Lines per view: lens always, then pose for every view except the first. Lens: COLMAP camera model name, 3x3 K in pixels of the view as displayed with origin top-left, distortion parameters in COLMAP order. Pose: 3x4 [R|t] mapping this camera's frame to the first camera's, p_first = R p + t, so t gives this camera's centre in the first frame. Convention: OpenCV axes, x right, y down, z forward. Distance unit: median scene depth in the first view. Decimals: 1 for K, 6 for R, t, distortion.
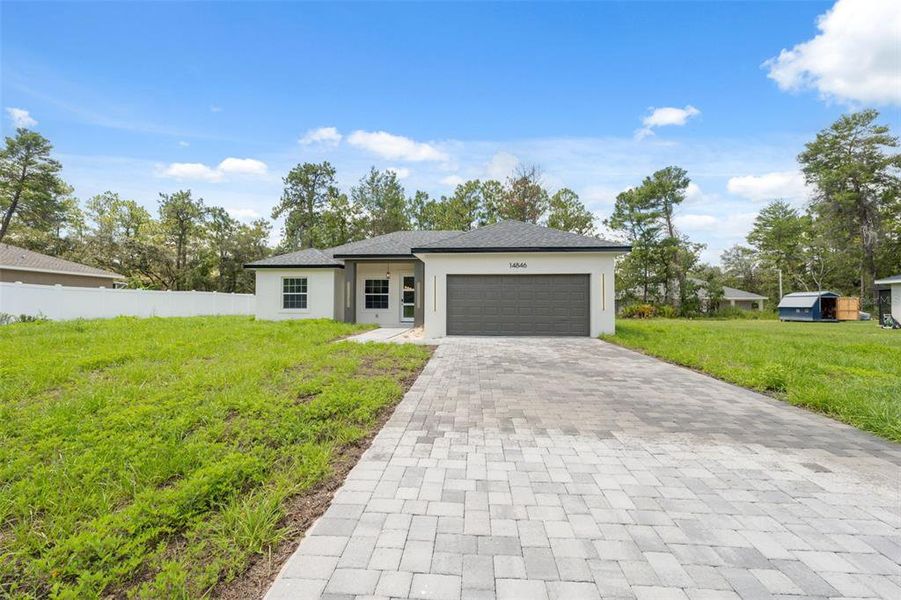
lens RADIAL K [[368.6, 0, 452.0], [0, 368.6, 300.1], [0, 0, 1]] dist [0.000663, 0.000107]
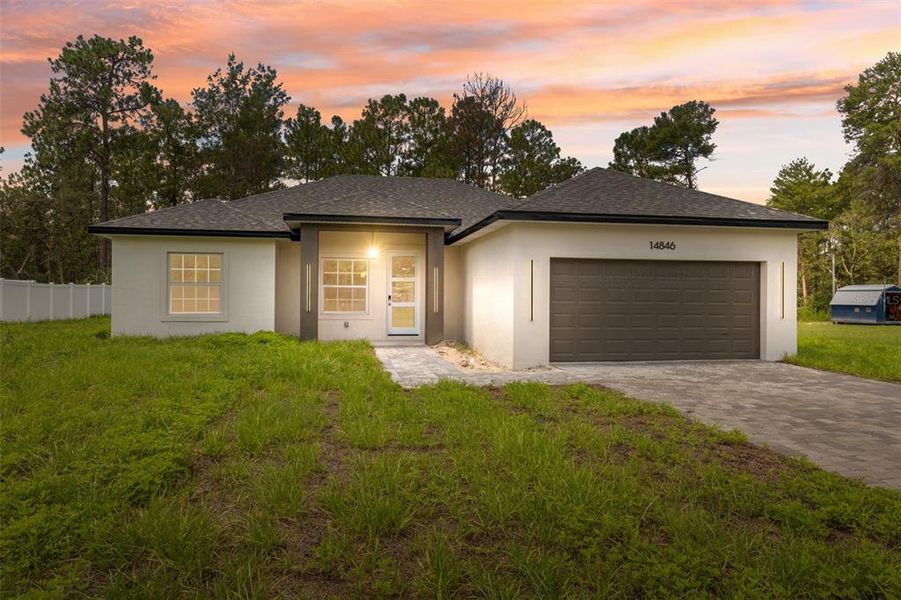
lens RADIAL K [[583.0, 0, 453.1], [0, 583.0, 300.6], [0, 0, 1]] dist [-0.004724, -0.001425]
pose [[0.969216, 0.002514, 0.246198, -0.110361], [-0.007767, 0.999762, 0.020365, -0.005767], [-0.246089, -0.021650, 0.969005, 0.042613]]
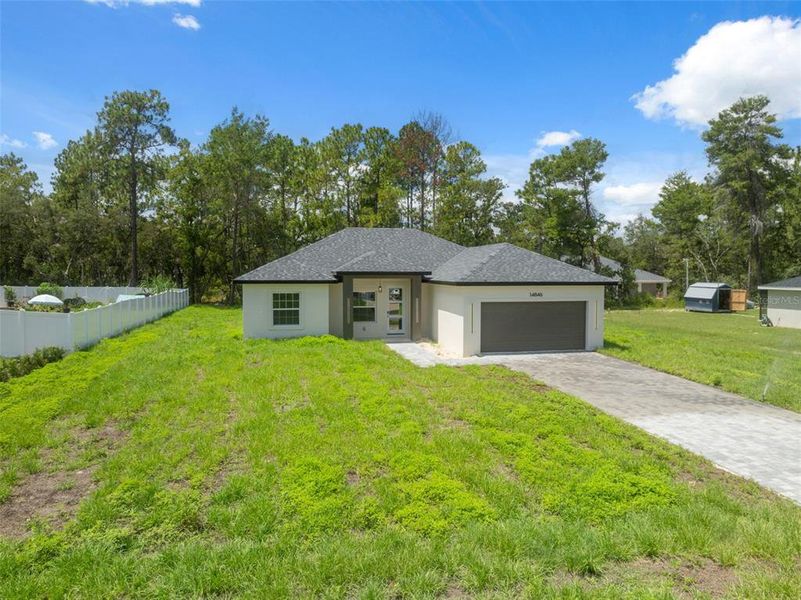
lens RADIAL K [[564.6, 0, 400.5], [0, 564.6, 300.0], [0, 0, 1]] dist [-0.075165, 0.058183]
pose [[0.961925, -0.014451, 0.272930, -0.216642], [-0.003915, 0.997770, 0.066628, -0.056285], [-0.273285, -0.065159, 0.959724, -0.191533]]
